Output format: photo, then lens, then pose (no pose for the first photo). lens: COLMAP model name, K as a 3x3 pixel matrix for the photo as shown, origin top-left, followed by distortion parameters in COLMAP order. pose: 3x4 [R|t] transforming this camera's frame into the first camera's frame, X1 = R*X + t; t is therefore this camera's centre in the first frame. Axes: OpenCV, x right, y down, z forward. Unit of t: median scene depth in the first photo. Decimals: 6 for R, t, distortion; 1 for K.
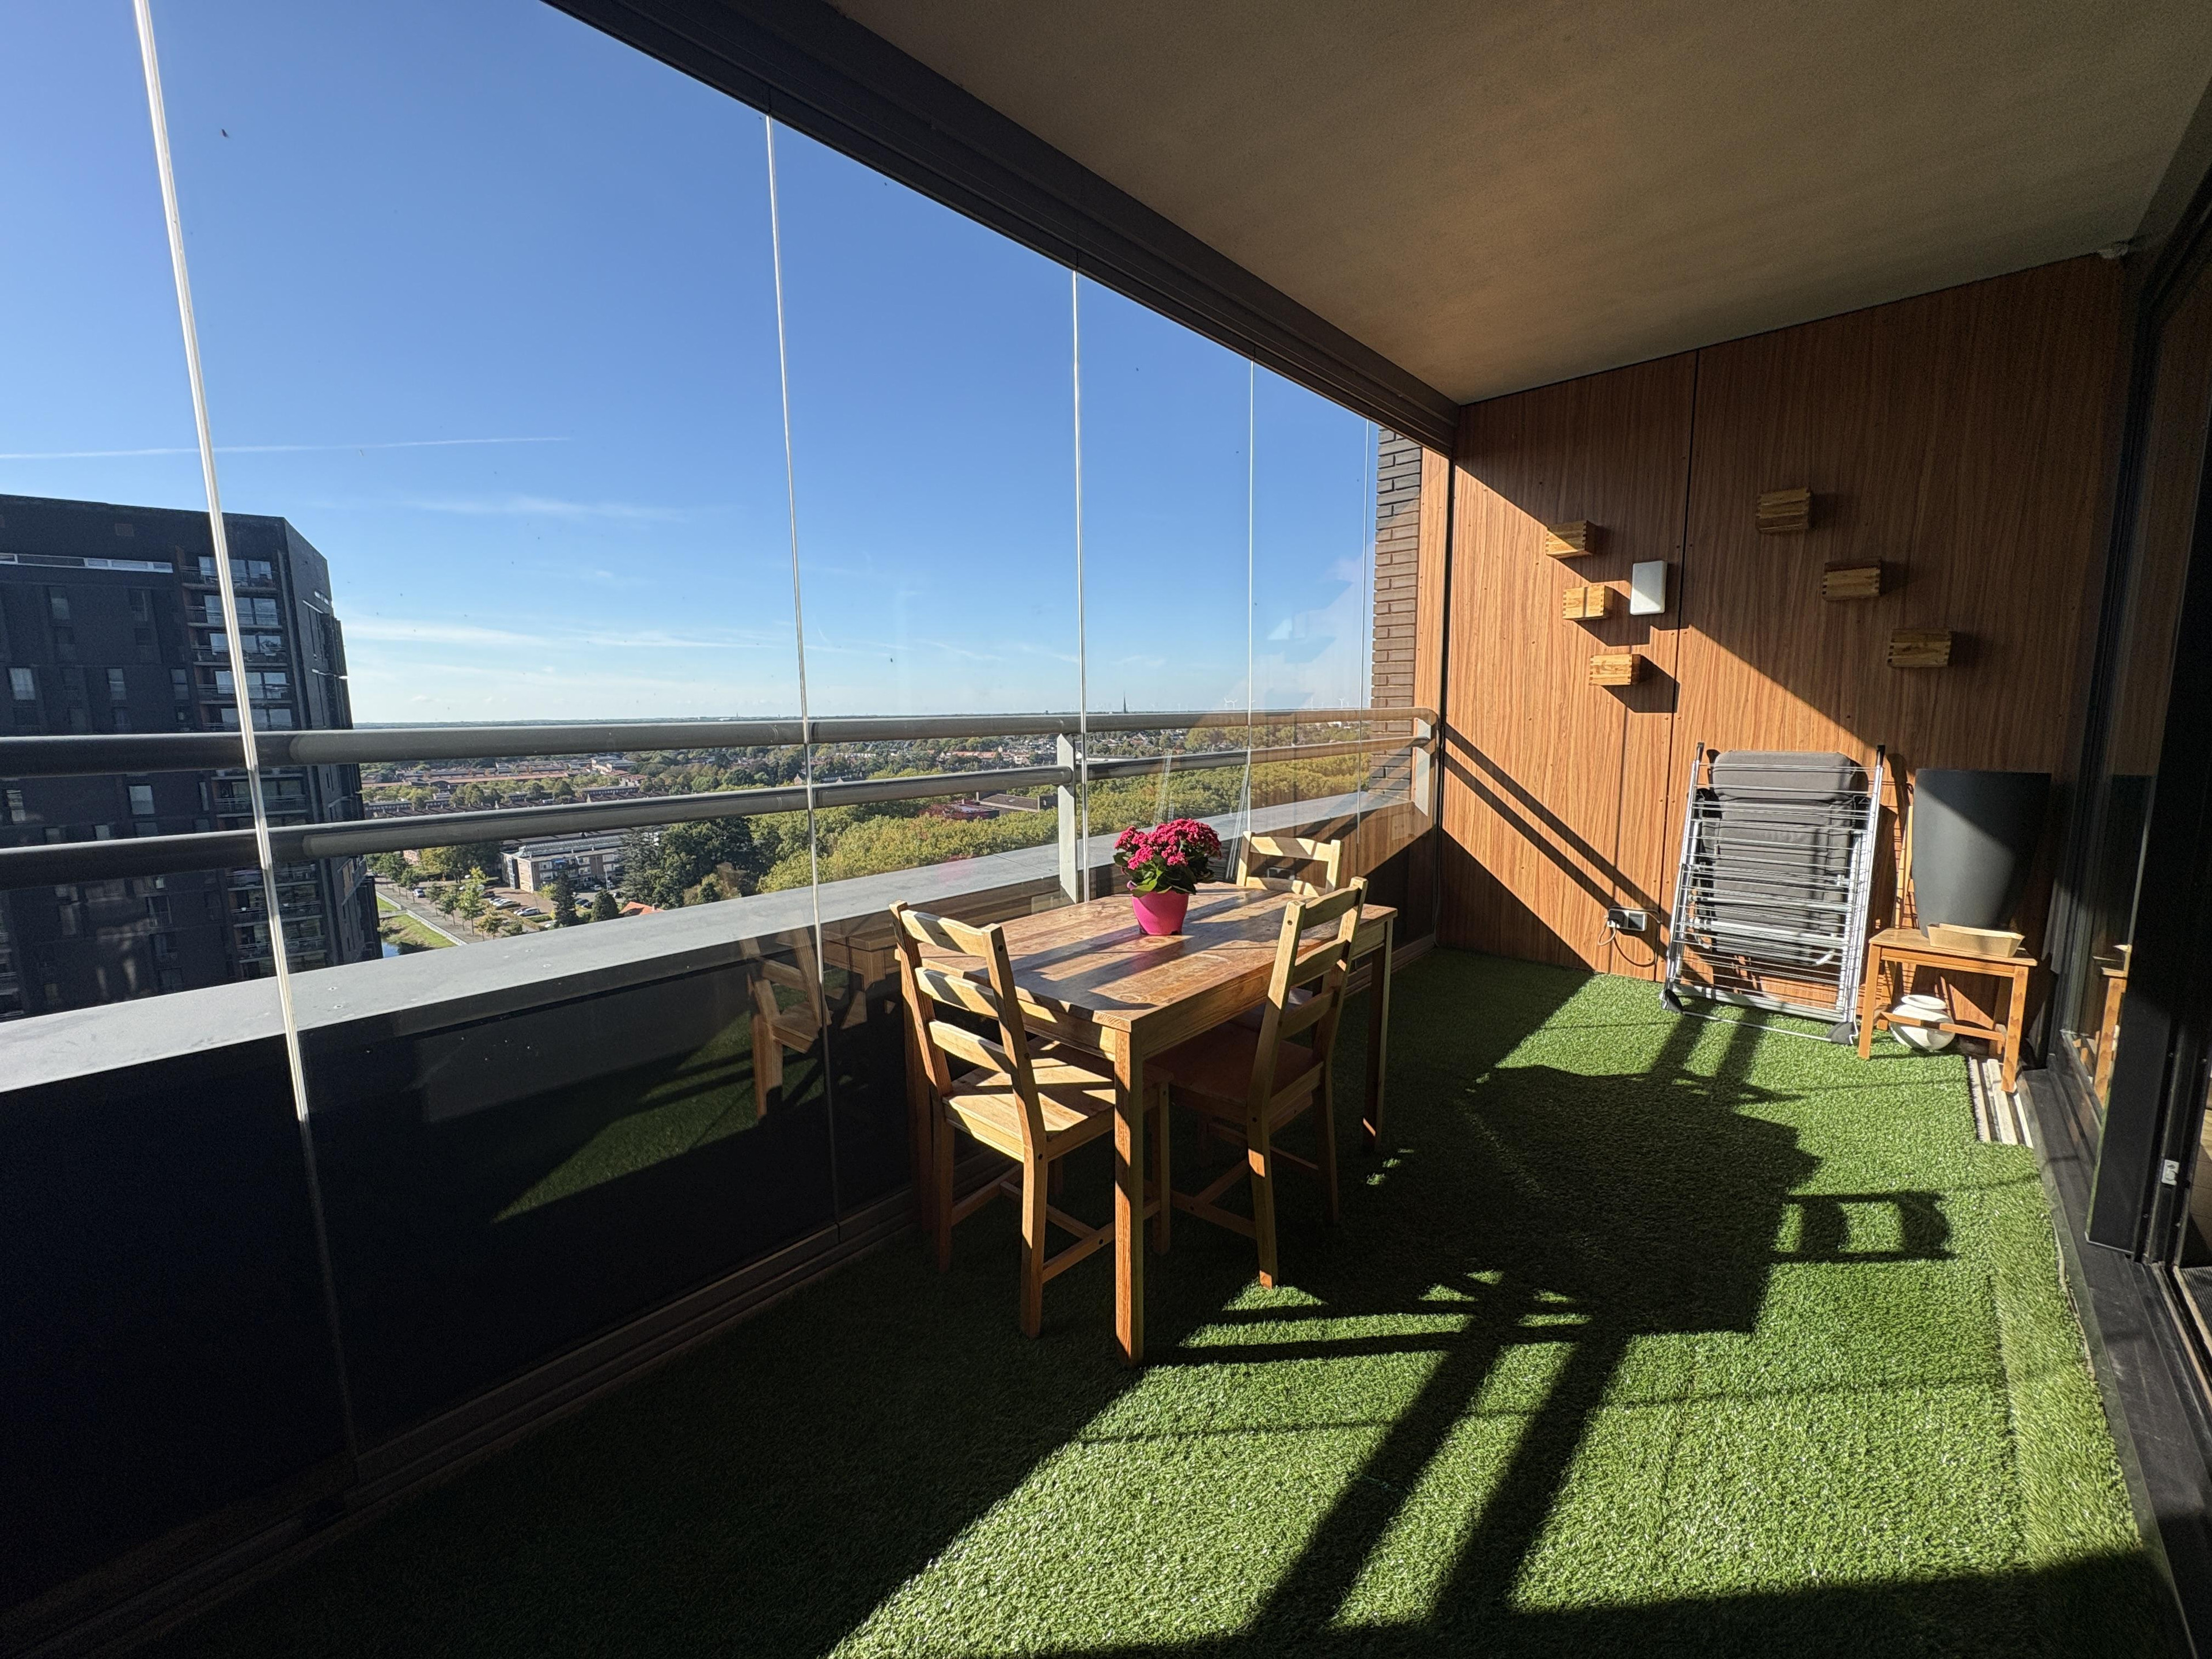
lens RADIAL K [[880.8, 0, 1100.8], [0, 880.8, 836.4], [0, 0, 1]] dist [0.001276, -0.000219]
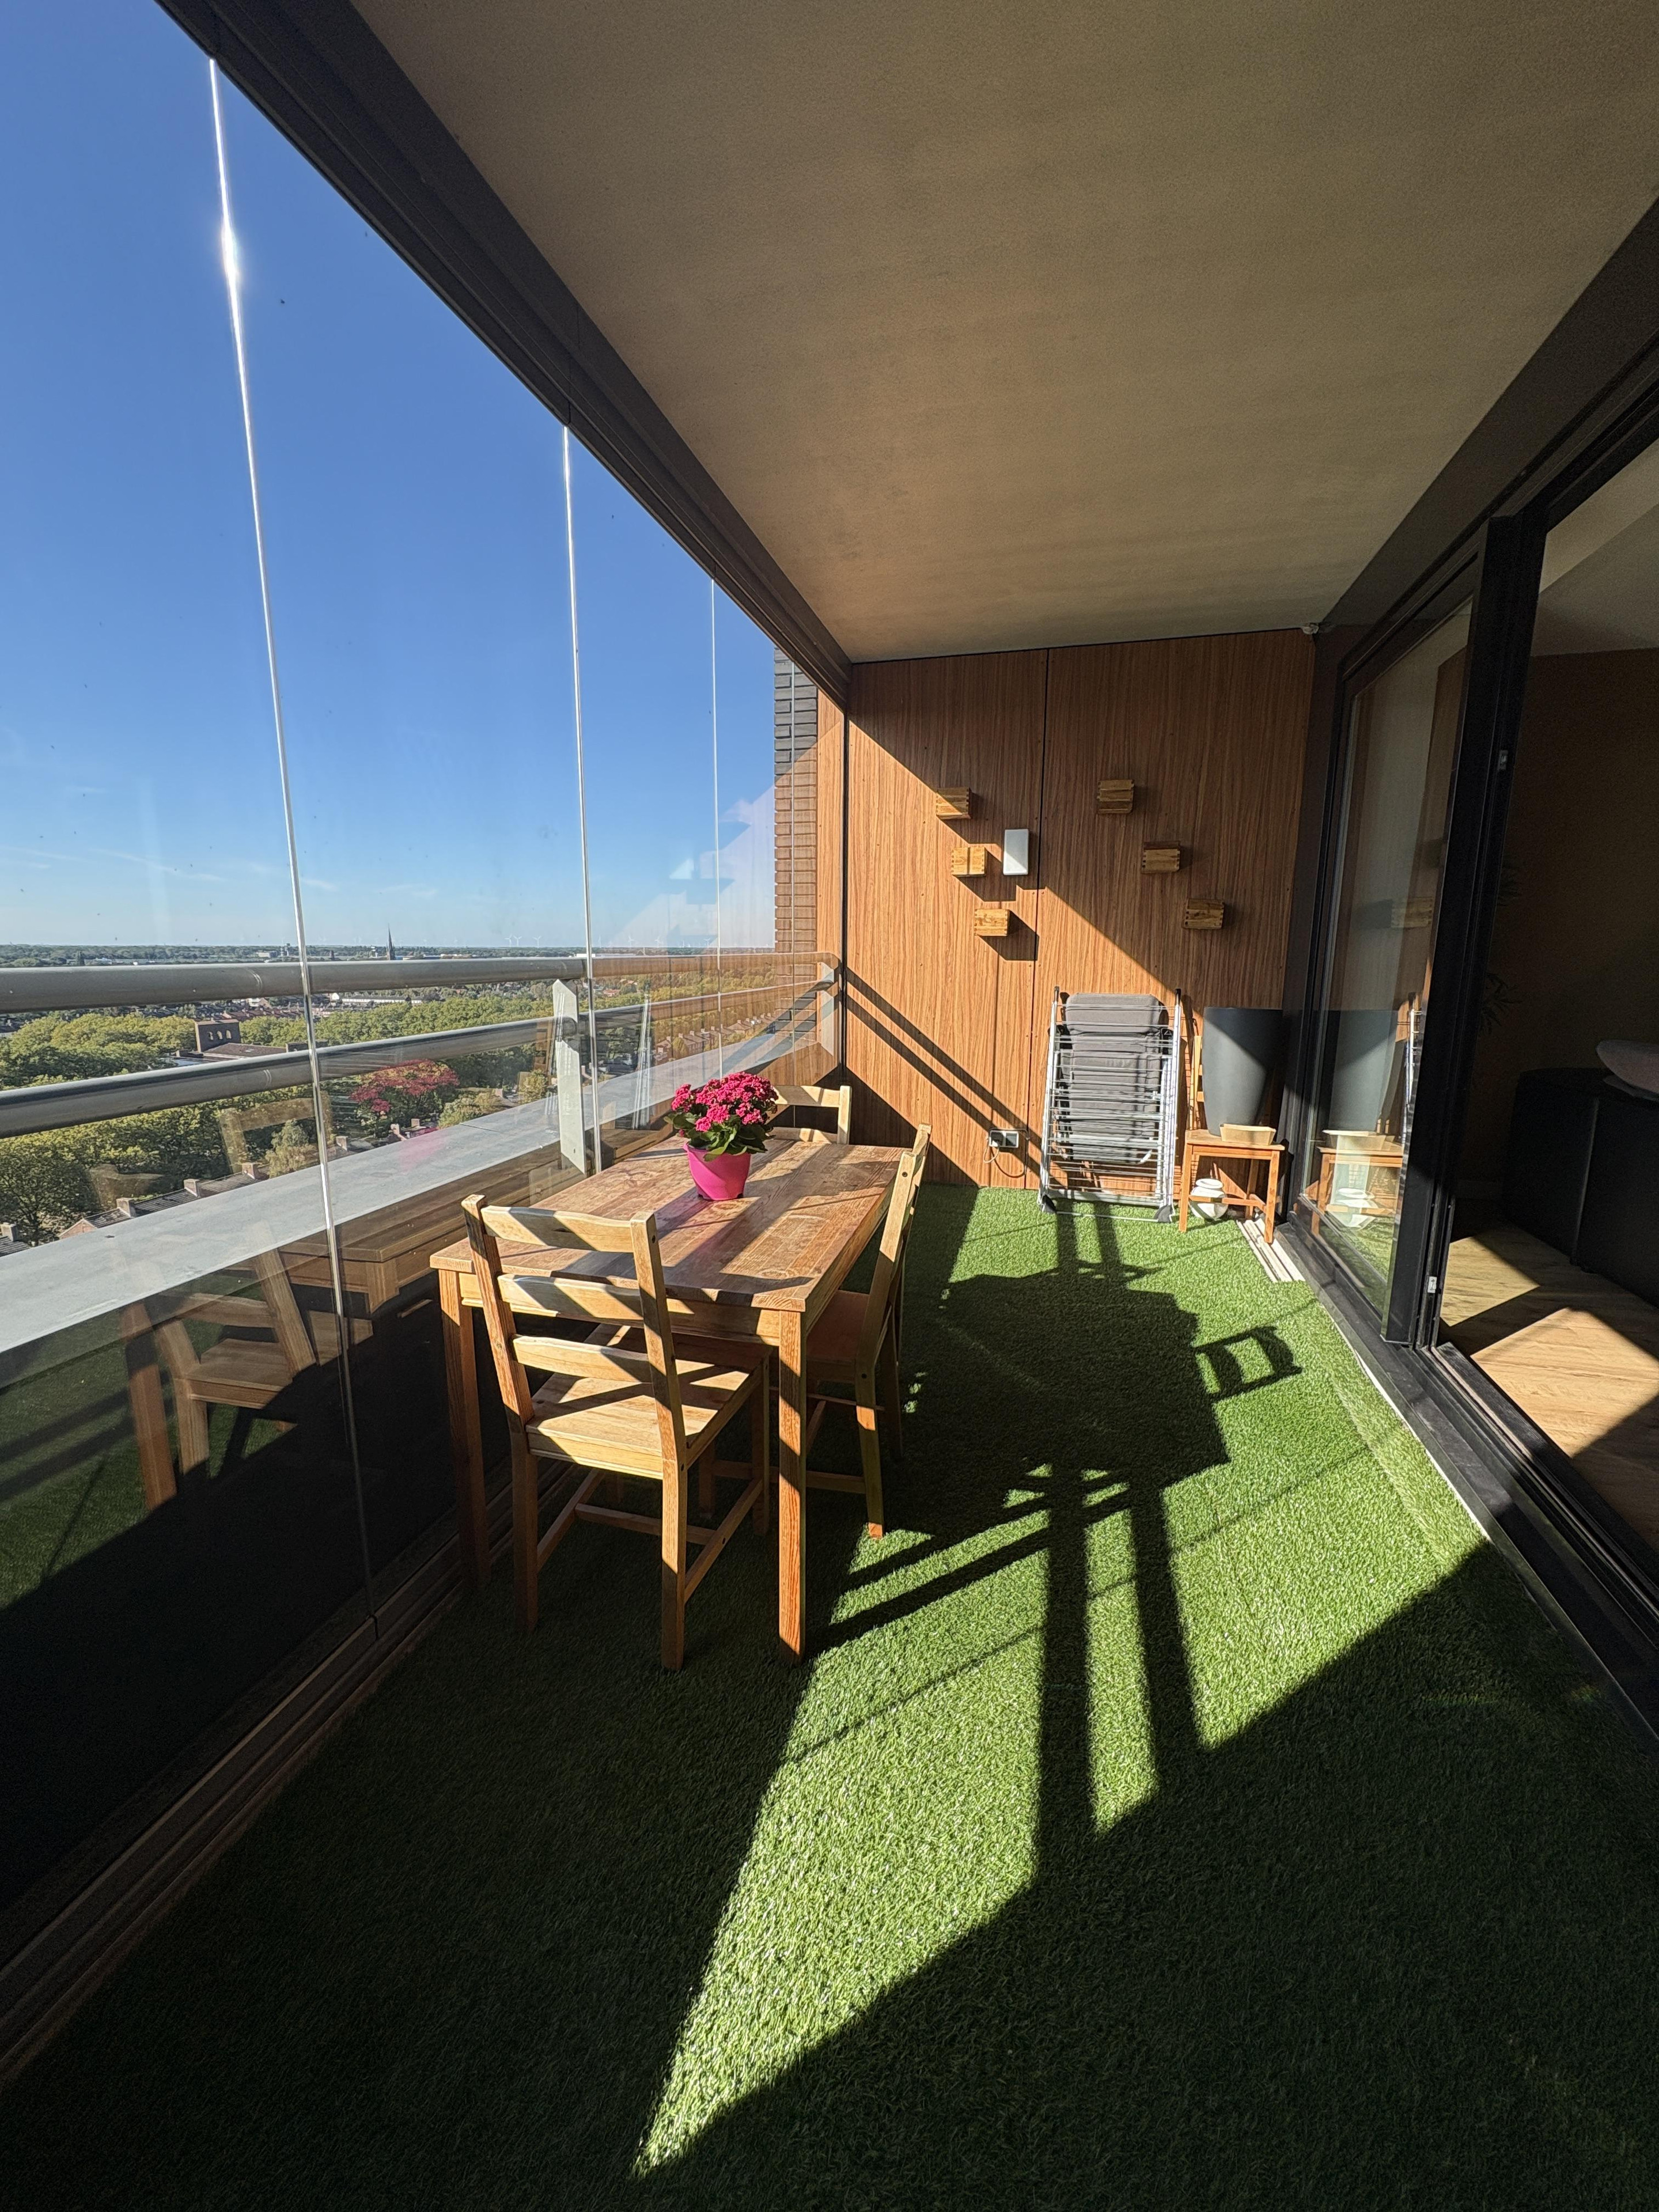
lens RADIAL K [[880.8, 0, 827.9], [0, 880.8, 1114.3], [0, 0, 1]] dist [0.001276, -0.000219]
pose [[0.886850, -0.067124, 0.457157, -0.203346], [0.047314, 0.997383, 0.054660, -0.018316], [-0.459629, -0.026845, 0.887705, 0.104869]]
